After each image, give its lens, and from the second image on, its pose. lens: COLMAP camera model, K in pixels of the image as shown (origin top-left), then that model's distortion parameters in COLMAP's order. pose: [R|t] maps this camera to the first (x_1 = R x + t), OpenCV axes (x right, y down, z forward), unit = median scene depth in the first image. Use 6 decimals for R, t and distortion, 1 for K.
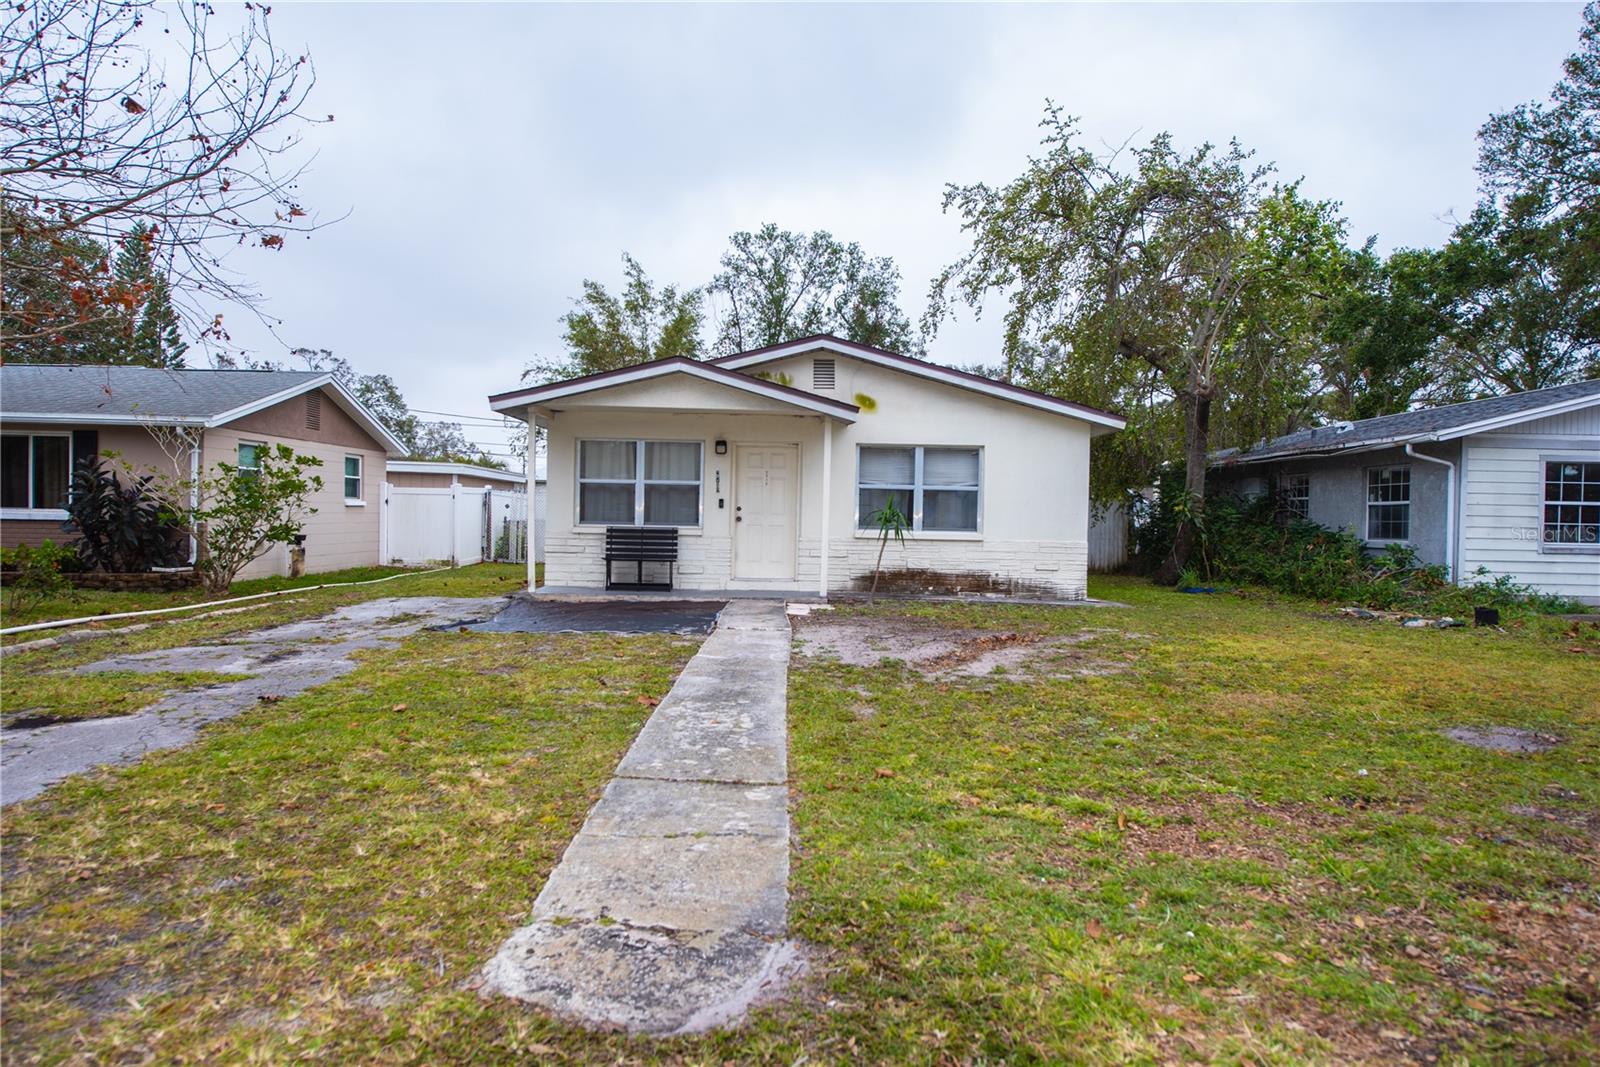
lens RADIAL K [[1044.3, 0, 801.6], [0, 1044.3, 532.2], [0, 0, 1]] dist [-0.016155, 0.004341]
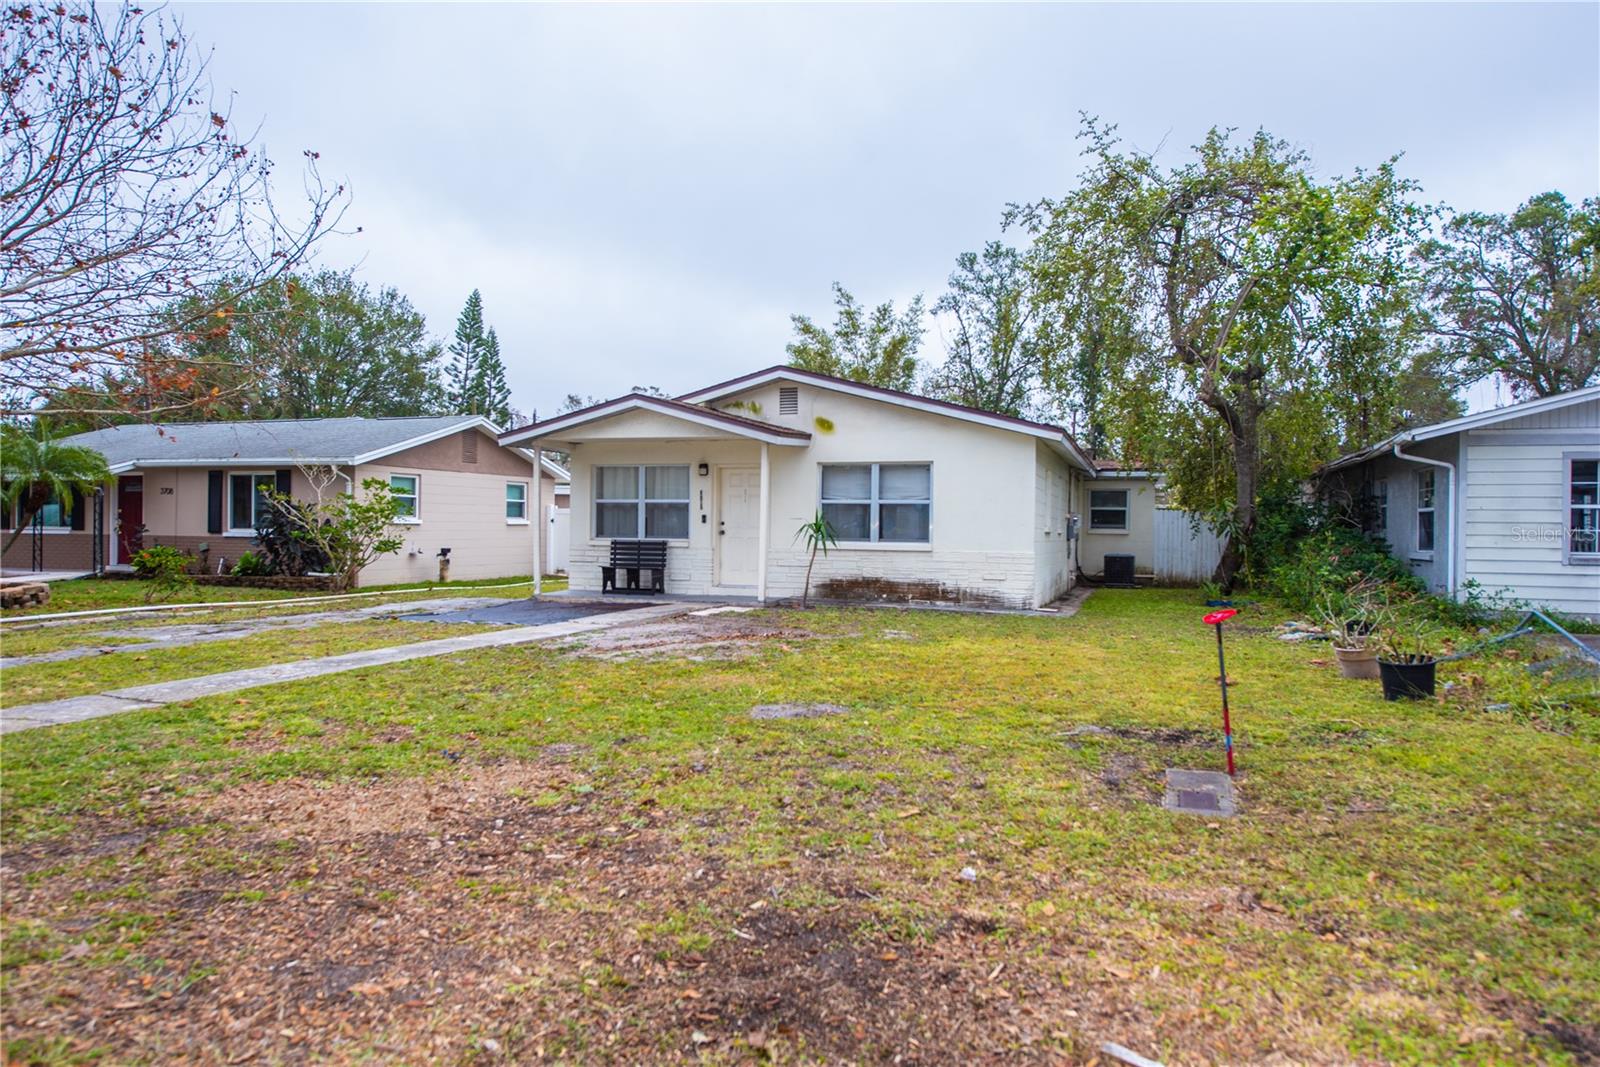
lens RADIAL K [[1044.3, 0, 794.4], [0, 1044.3, 533.3], [0, 0, 1]] dist [-0.016155, 0.004341]
pose [[0.941105, -0.007368, -0.338034, 0.397236], [0.002350, 0.999881, -0.015252, 0.005688], [0.338106, 0.013560, 0.941010, -0.037963]]
